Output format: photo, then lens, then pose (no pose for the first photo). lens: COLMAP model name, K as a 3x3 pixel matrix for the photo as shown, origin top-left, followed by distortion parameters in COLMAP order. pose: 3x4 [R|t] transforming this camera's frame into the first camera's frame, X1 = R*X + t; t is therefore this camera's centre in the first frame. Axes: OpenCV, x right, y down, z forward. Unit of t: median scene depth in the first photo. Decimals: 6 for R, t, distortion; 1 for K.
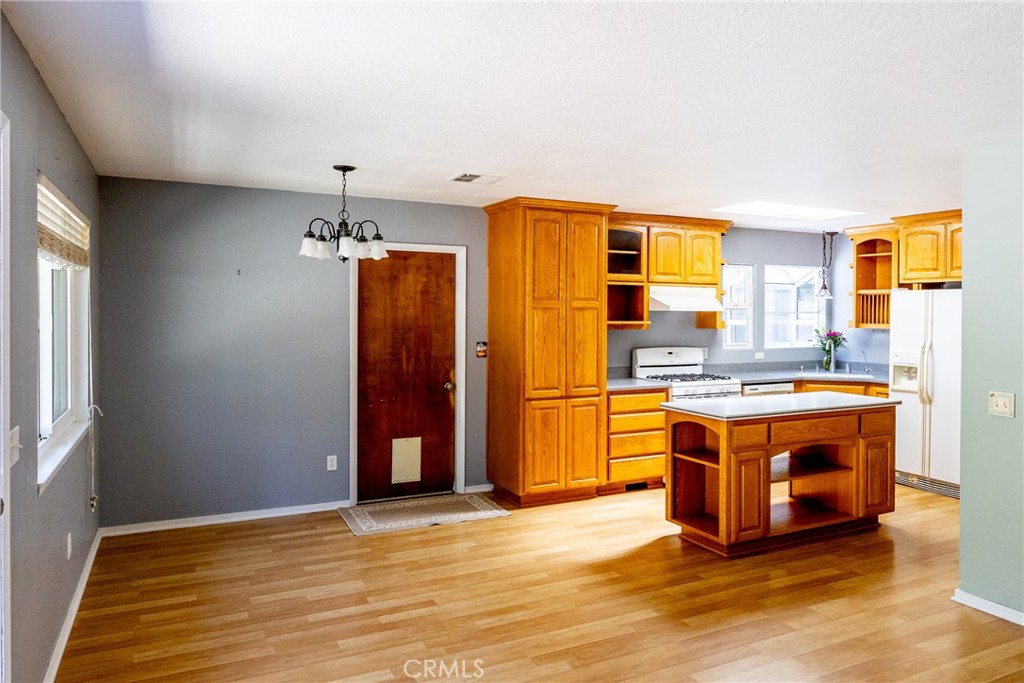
lens RADIAL K [[752.6, 0, 526.9], [0, 752.6, 322.7], [0, 0, 1]] dist [-0.007409, -0.002729]
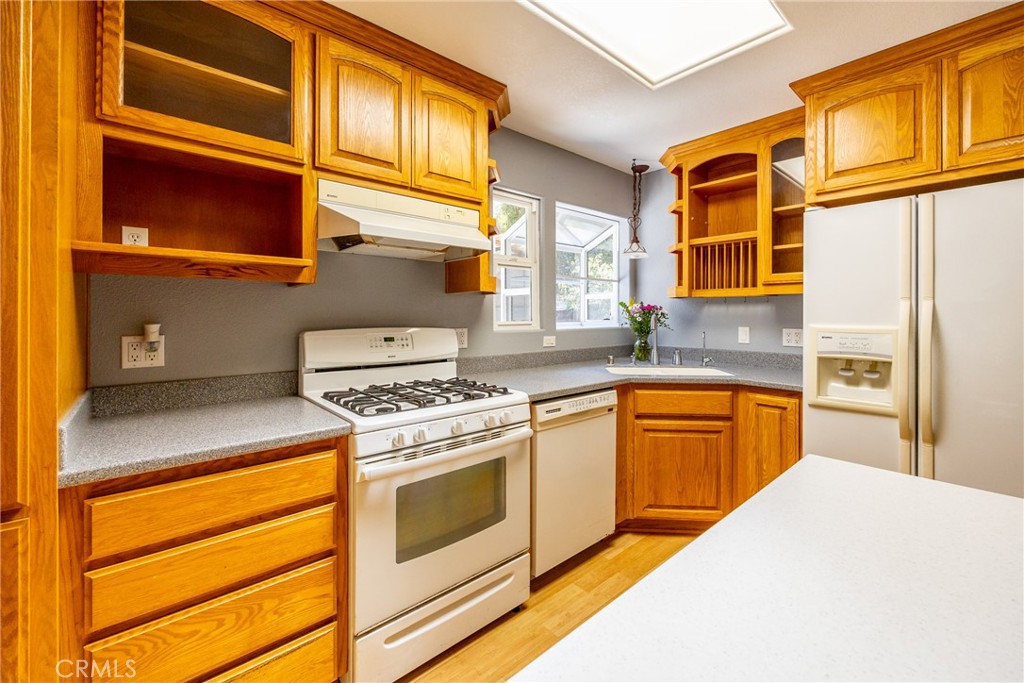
lens RADIAL K [[431.7, 0, 505.5], [0, 431.7, 314.6], [0, 0, 1]] dist [0.000417, -0.001213]
pose [[0.963116, -0.001388, 0.269083, 0.199316], [0.005494, 0.999880, -0.014507, 0.030505], [-0.269031, 0.015450, 0.963008, 0.749721]]
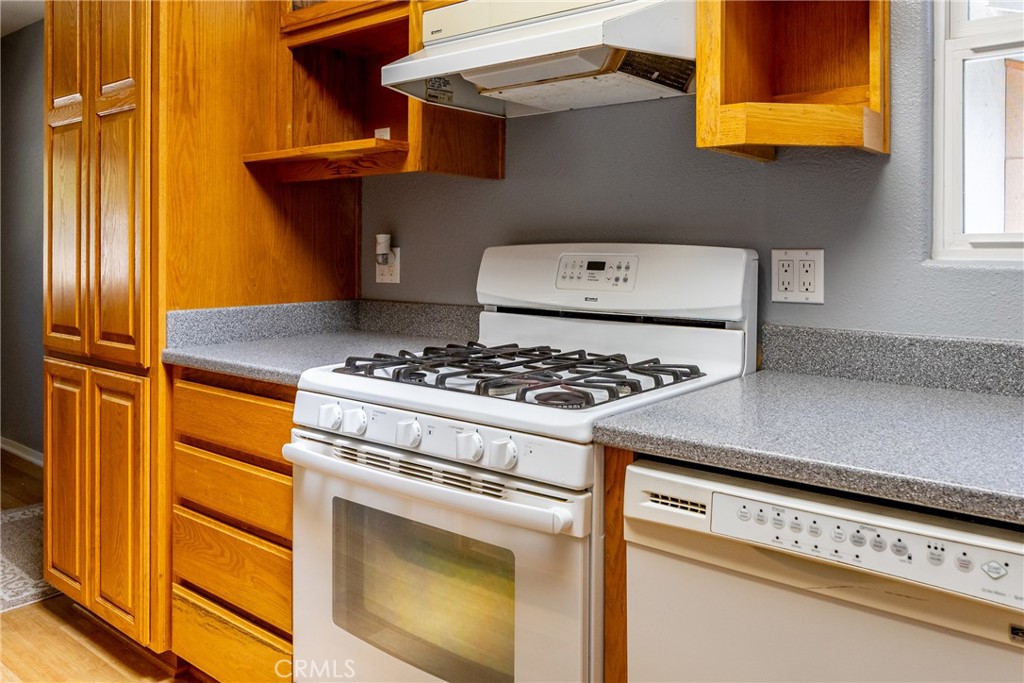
lens RADIAL K [[780.3, 0, 551.6], [0, 780.3, 257.5], [0, 0, 1]] dist [0.003340, -0.002695]
pose [[0.452100, 0.010241, -0.891909, 0.440195], [-0.015370, 0.999875, 0.003690, 0.039214], [0.891835, 0.012040, 0.452201, 0.920963]]
